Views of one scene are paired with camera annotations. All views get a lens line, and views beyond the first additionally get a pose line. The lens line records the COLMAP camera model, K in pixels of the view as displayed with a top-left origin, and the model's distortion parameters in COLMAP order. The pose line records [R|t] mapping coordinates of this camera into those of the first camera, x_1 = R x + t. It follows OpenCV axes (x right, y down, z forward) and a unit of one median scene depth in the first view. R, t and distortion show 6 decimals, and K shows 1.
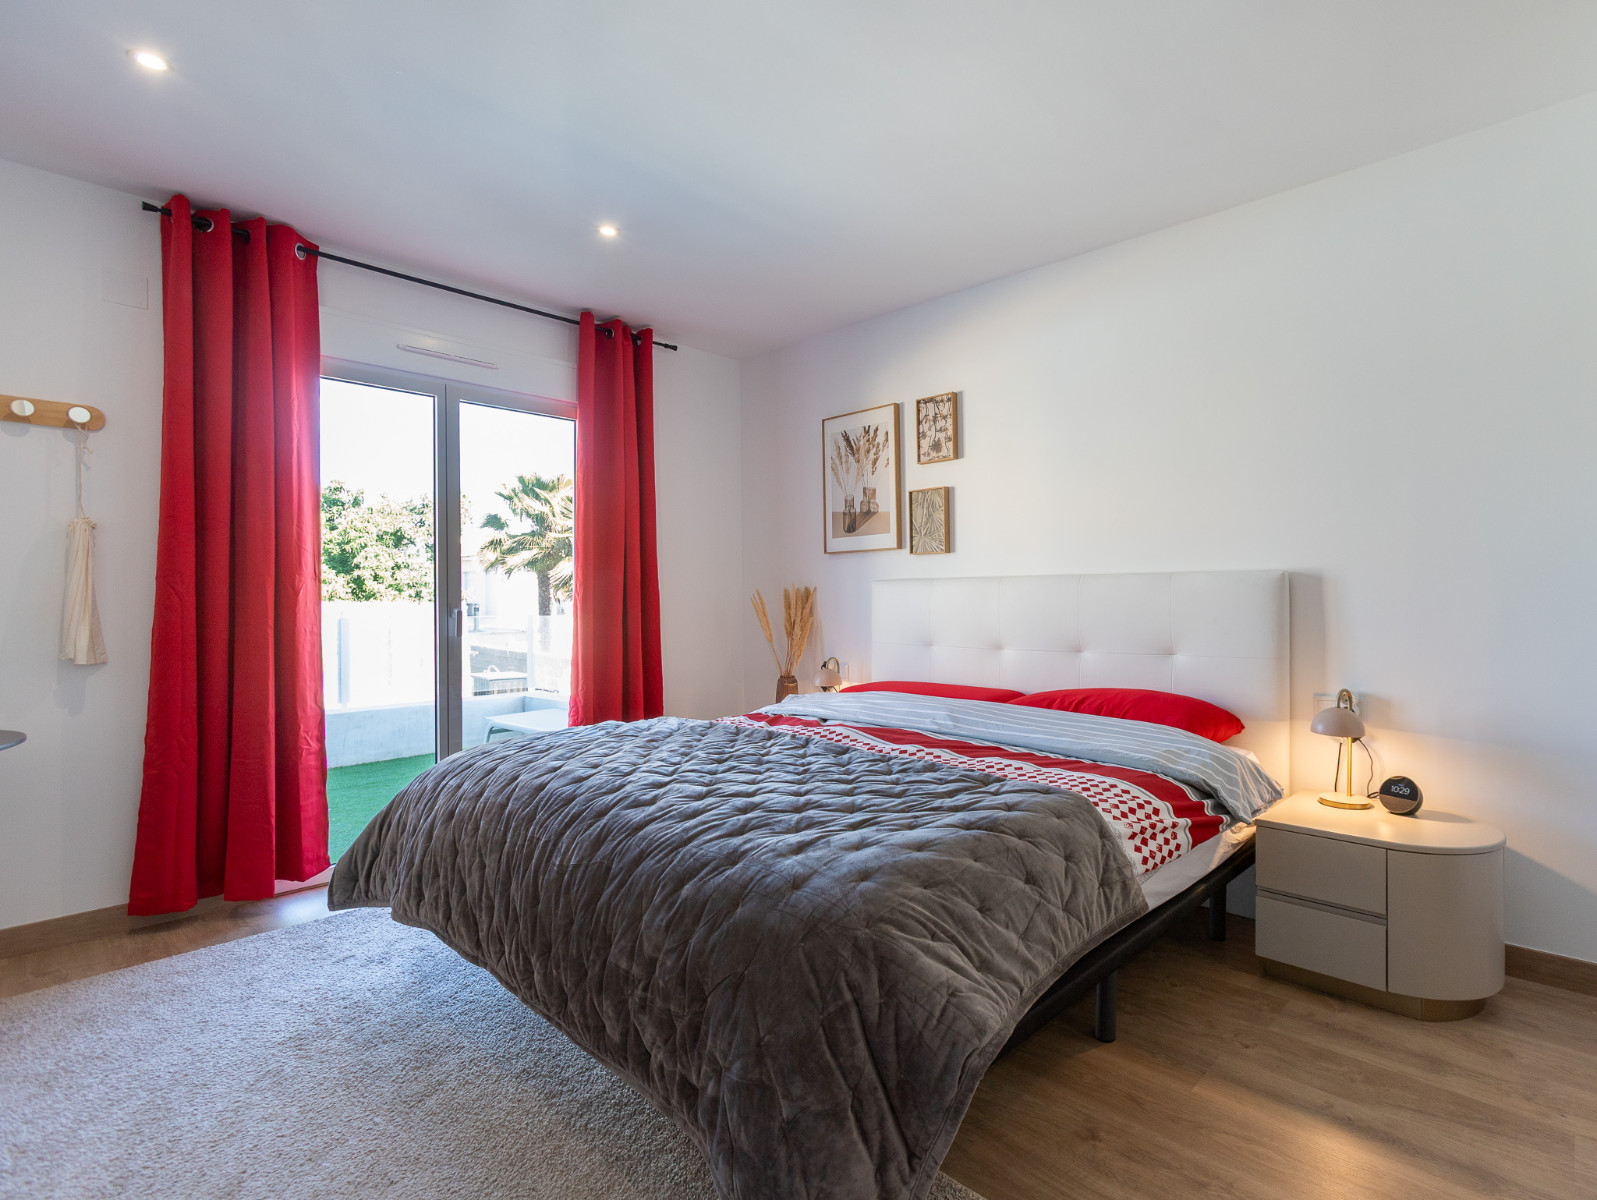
lens RADIAL K [[809.7, 0, 807.0], [0, 809.7, 598.9], [0, 0, 1]] dist [-0.020618, 0.009847]
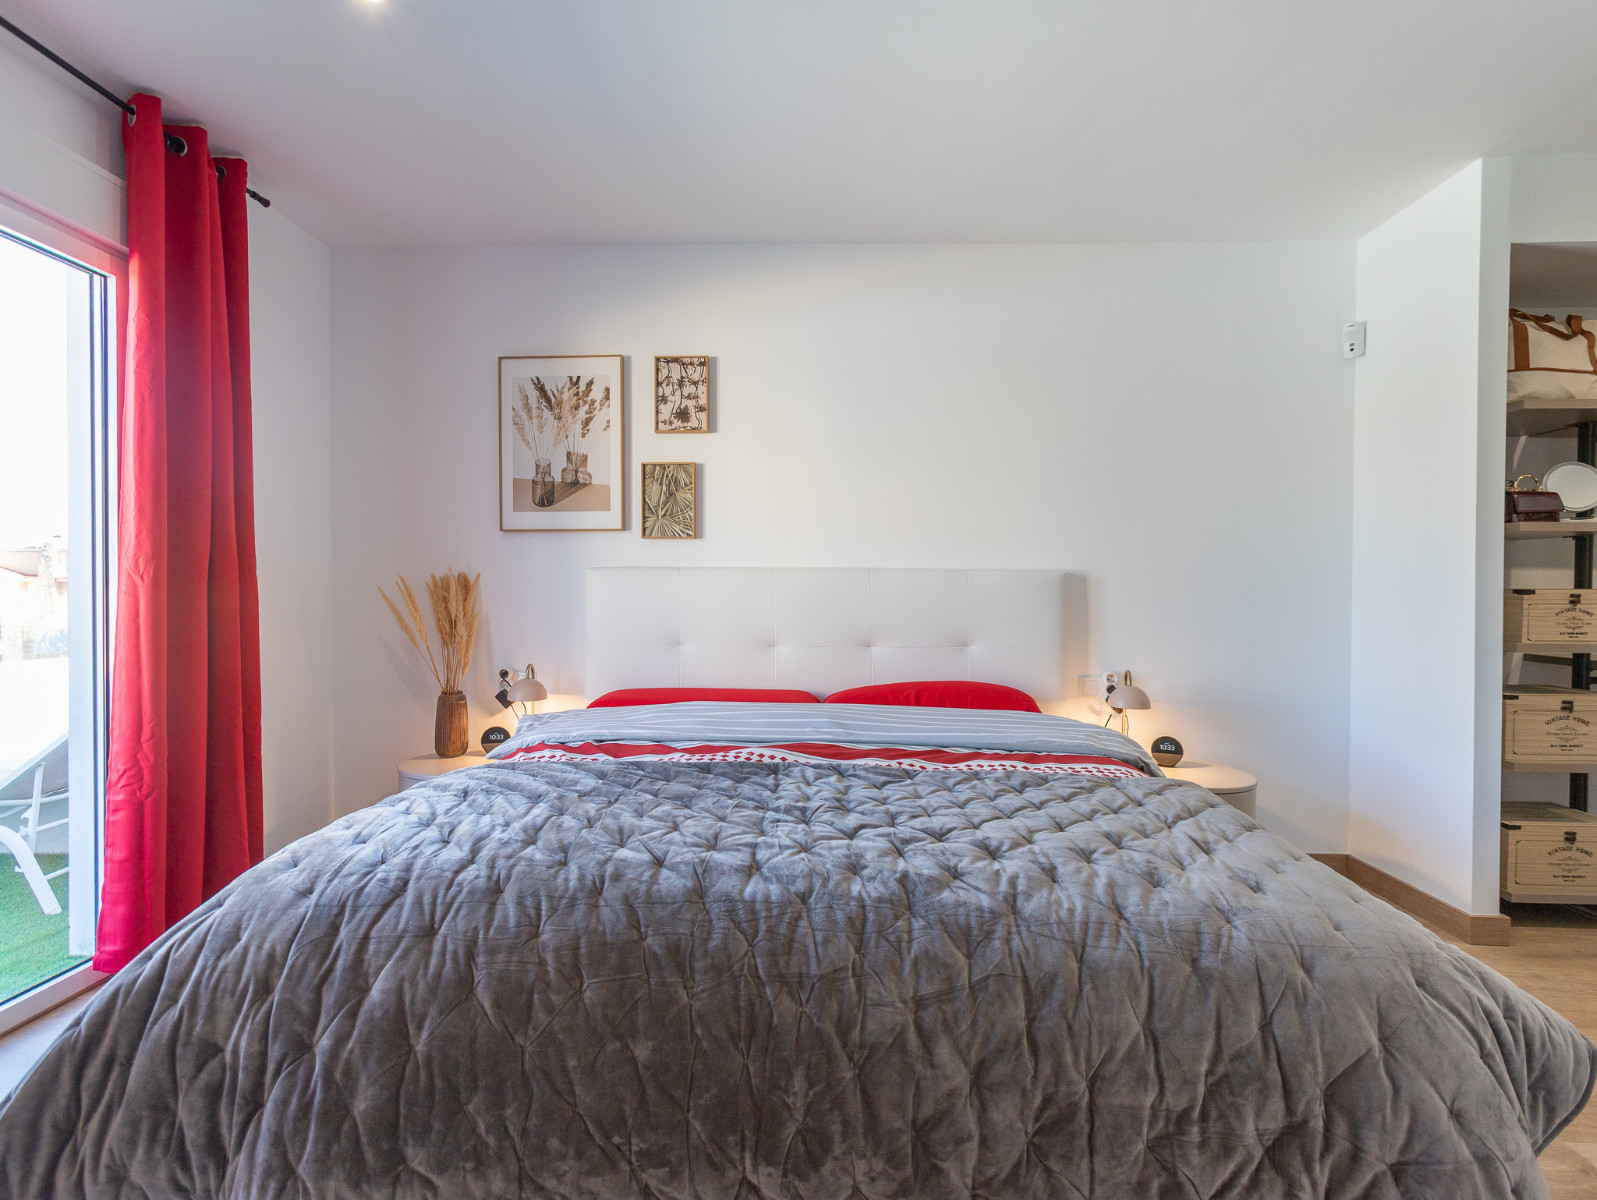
lens RADIAL K [[846.2, 0, 788.8], [0, 846.2, 601.7], [0, 0, 1]] dist [-0.001954, -0.000150]
pose [[0.754535, 0.004689, 0.656243, -0.341936], [-0.011079, 0.999923, 0.005595, 0.005006], [-0.656166, -0.011492, 0.754529, 0.235228]]
